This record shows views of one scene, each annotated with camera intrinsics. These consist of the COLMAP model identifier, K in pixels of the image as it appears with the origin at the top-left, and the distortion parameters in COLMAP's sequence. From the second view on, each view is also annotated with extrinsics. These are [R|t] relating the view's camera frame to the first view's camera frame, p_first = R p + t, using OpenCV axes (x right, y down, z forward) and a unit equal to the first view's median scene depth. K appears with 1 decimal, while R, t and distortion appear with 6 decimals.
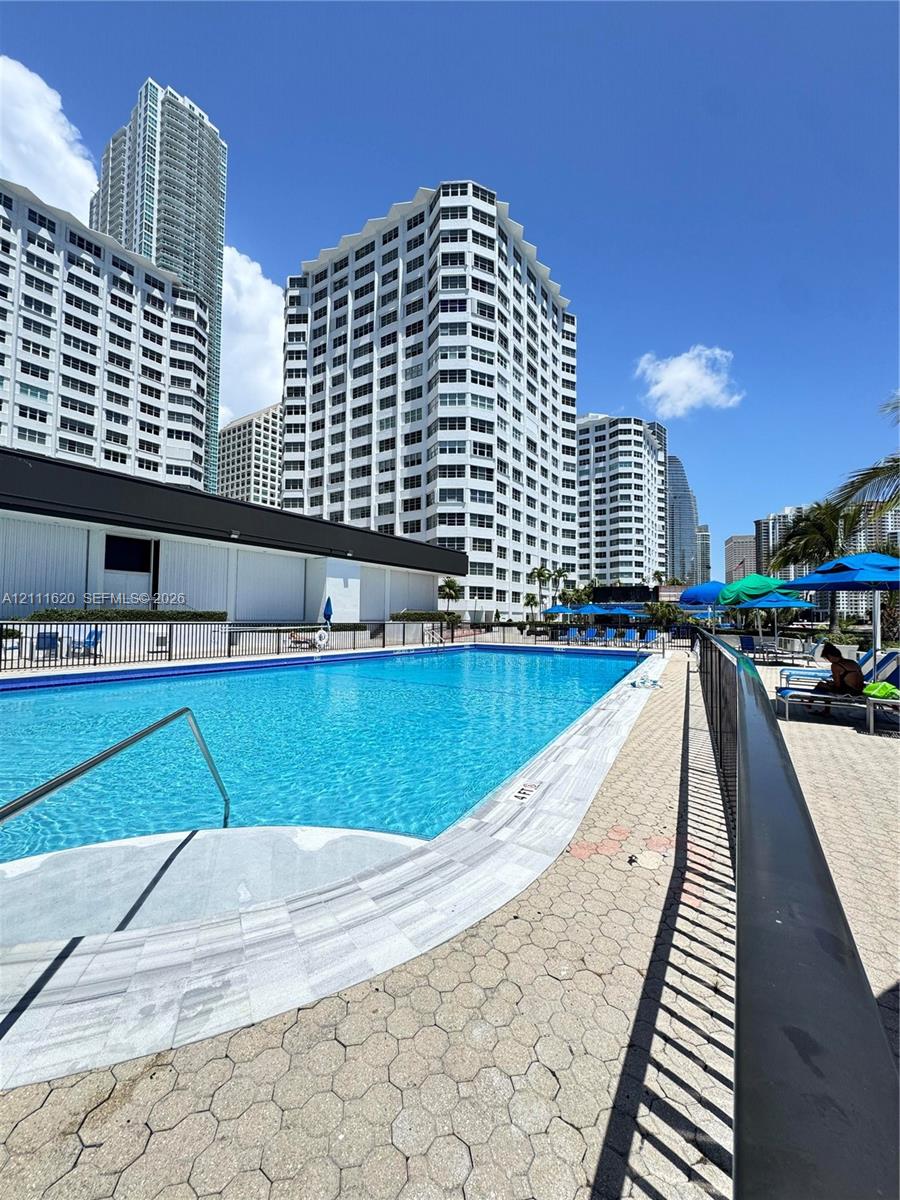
lens RADIAL K [[479.9, 0, 450.0], [0, 479.9, 600.0], [0, 0, 1]] dist [-0.001669, -0.000577]
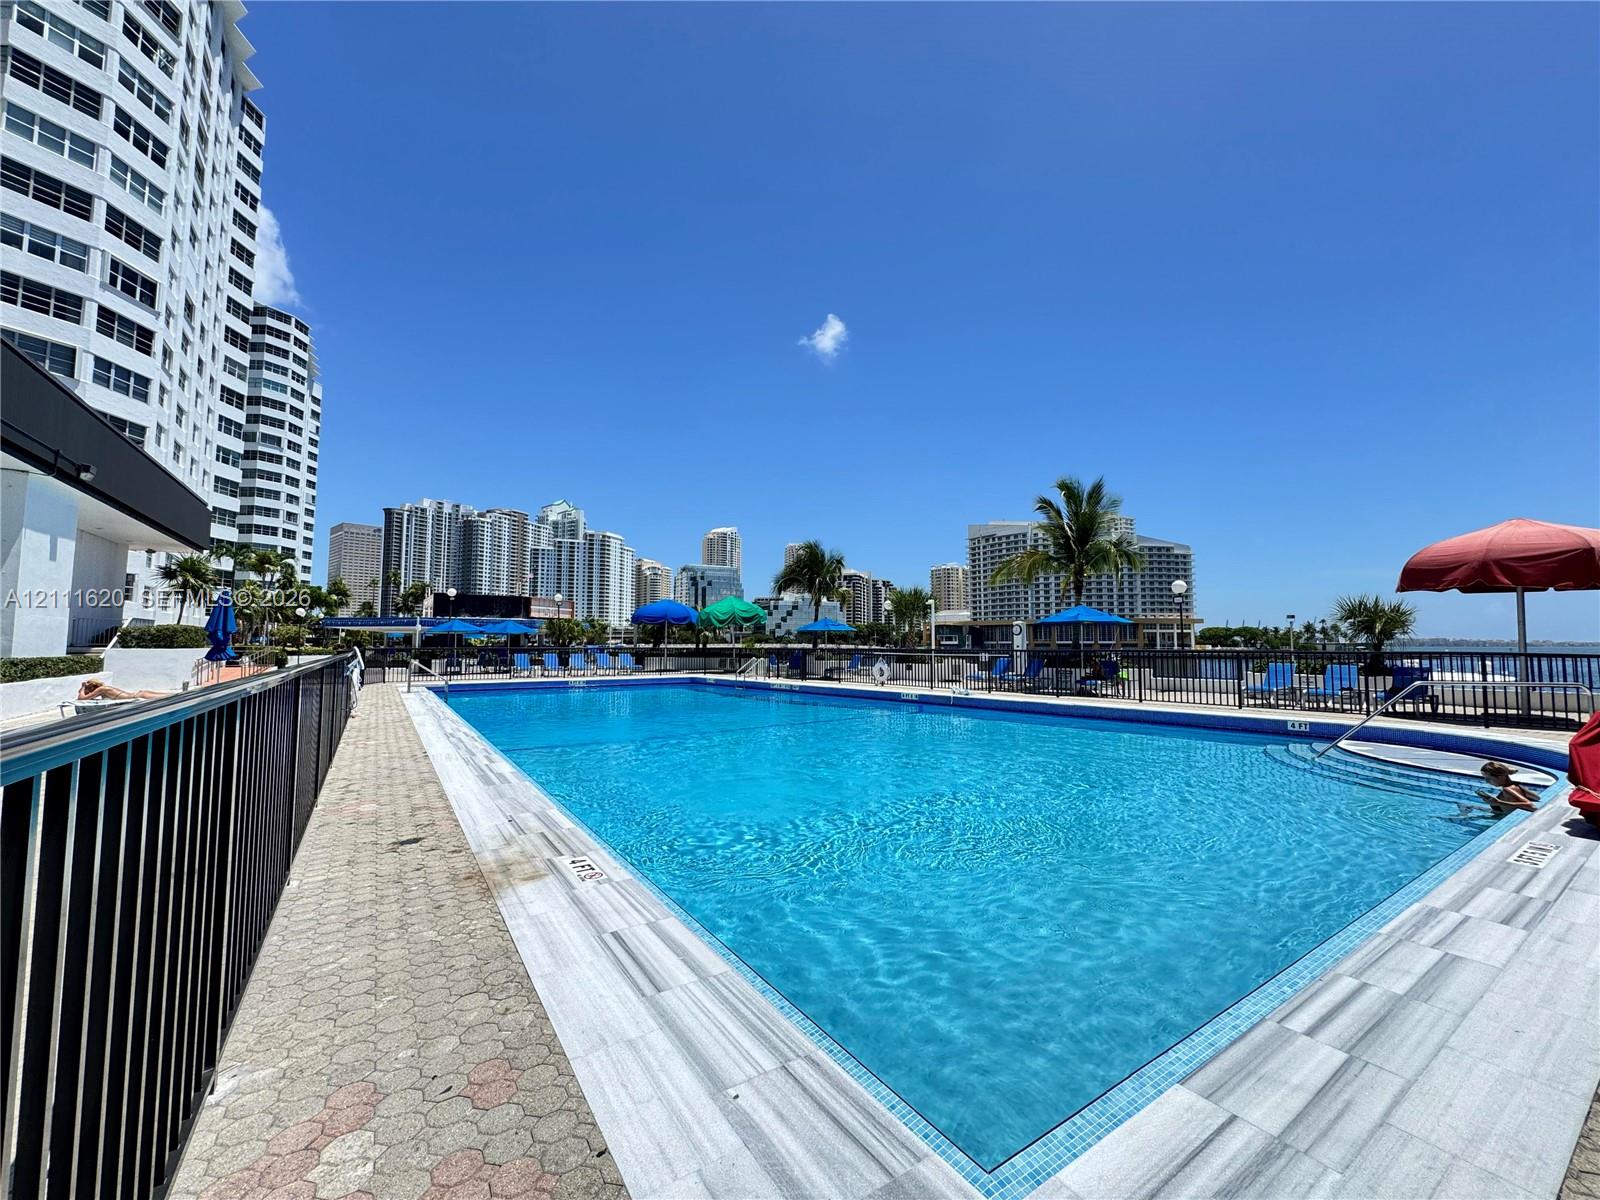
lens RADIAL K [[639.8, 0, 800.0], [0, 639.8, 600.0], [0, 0, 1]] dist [-0.001669, -0.000577]
pose [[0.378821, 0.054978, 0.923835, -0.245876], [-0.034858, 0.998373, -0.045120, 0.003854], [-0.924813, -0.015111, 0.380121, 0.145775]]
